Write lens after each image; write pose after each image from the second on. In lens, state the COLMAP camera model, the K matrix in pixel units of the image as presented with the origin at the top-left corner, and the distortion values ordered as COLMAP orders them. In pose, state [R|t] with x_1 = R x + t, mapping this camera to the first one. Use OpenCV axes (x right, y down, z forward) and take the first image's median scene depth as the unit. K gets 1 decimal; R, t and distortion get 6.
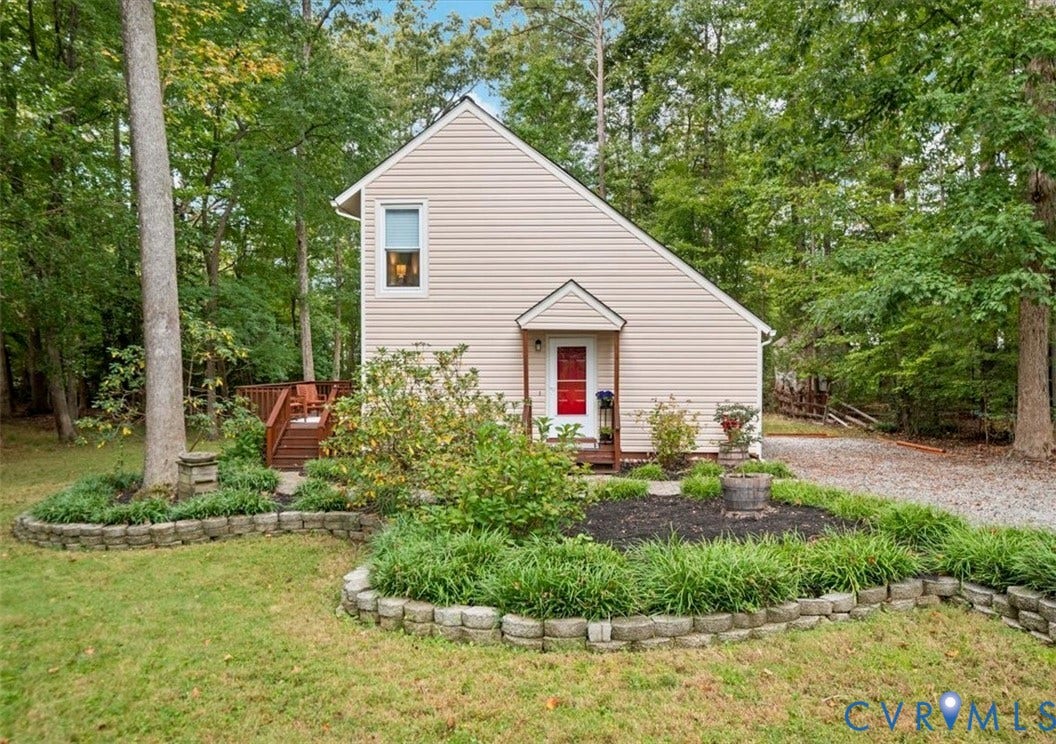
lens RADIAL K [[747.2, 0, 528.0], [0, 747.2, 372.0], [0, 0, 1]] dist [-0.005283, 0.000751]
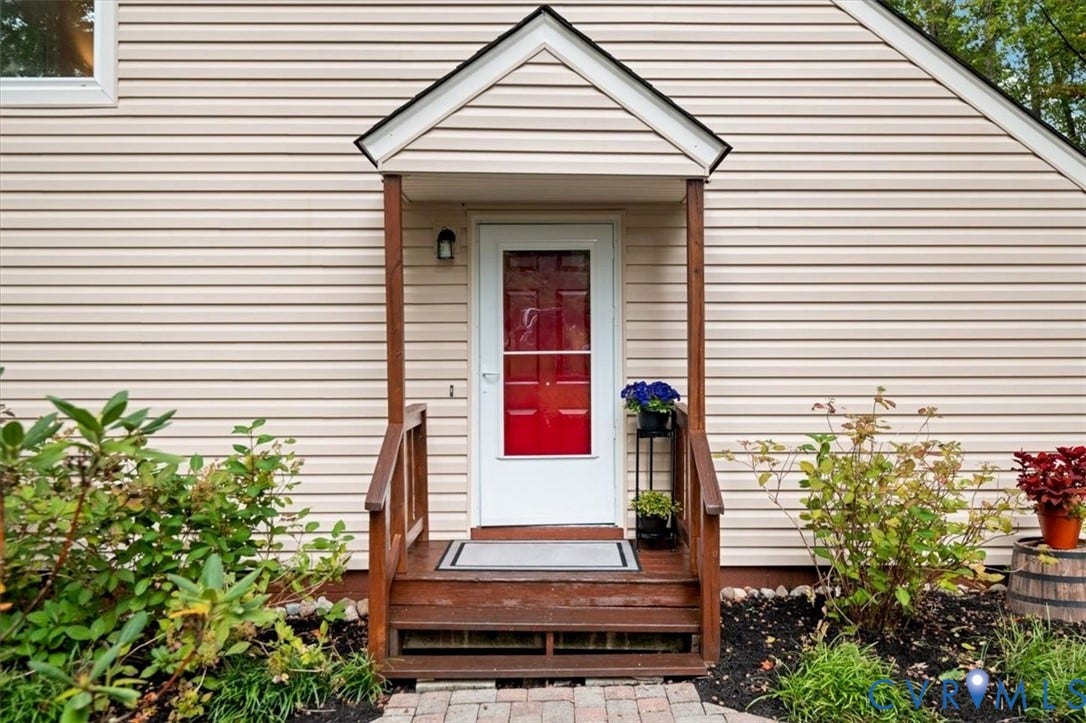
lens RADIAL K [[687.4, 0, 556.2], [0, 687.4, 364.2], [0, 0, 1]] dist [-0.002134, -0.001716]
pose [[0.997116, -0.001803, 0.075876, 0.039461], [0.003861, 0.999628, -0.026985, 0.025341], [-0.075799, 0.027200, 0.996752, 0.698710]]
